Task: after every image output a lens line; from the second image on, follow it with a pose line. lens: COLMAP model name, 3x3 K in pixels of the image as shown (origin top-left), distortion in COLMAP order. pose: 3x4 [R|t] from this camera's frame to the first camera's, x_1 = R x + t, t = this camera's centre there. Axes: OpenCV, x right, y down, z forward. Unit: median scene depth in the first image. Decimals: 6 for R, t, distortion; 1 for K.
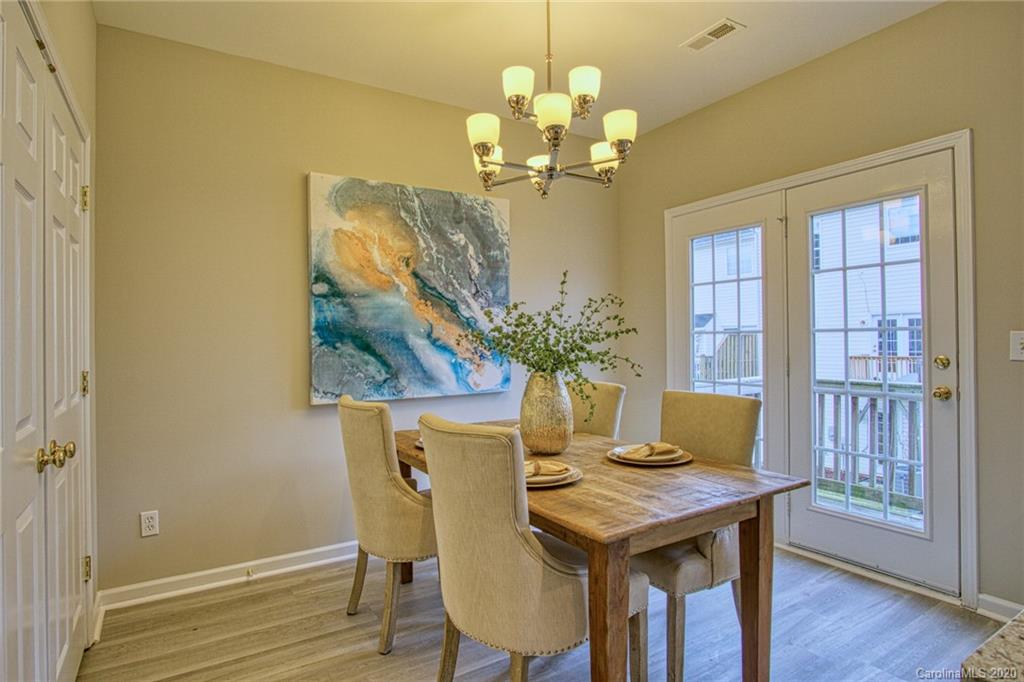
lens RADIAL K [[546.3, 0, 514.3], [0, 546.3, 339.6], [0, 0, 1]] dist [-0.035045, 0.008155]
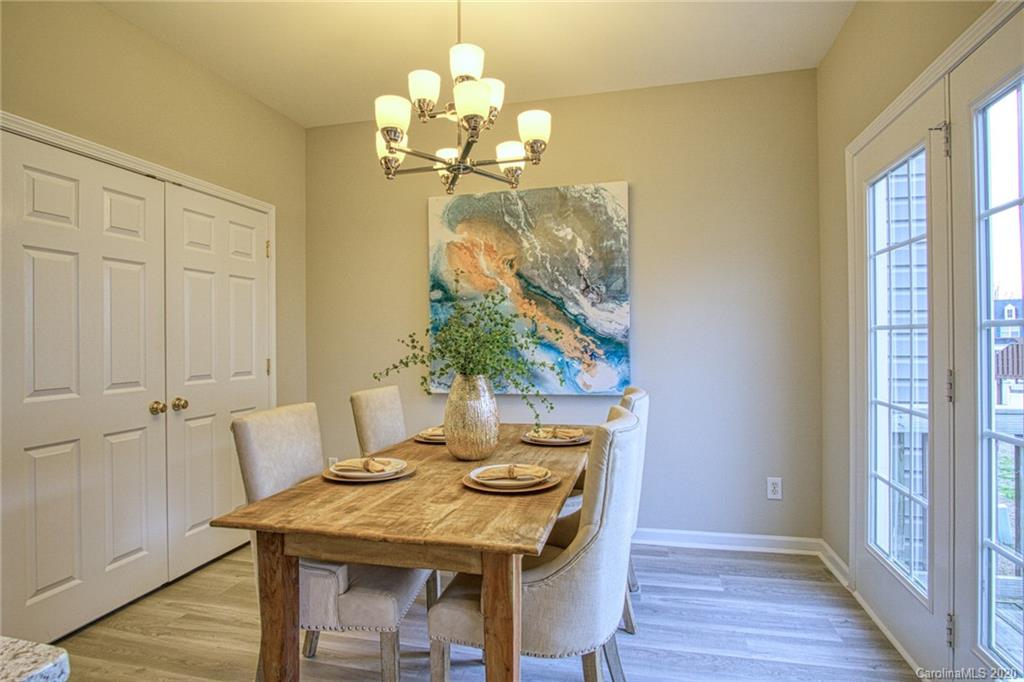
lens RADIAL K [[546.3, 0, 513.7], [0, 546.3, 339.5], [0, 0, 1]] dist [-0.035045, 0.008155]
pose [[0.693870, 0.004196, -0.720088, 0.551834], [0.003450, 0.999952, 0.009151, -0.006668], [0.720092, -0.008834, 0.693822, 0.269586]]
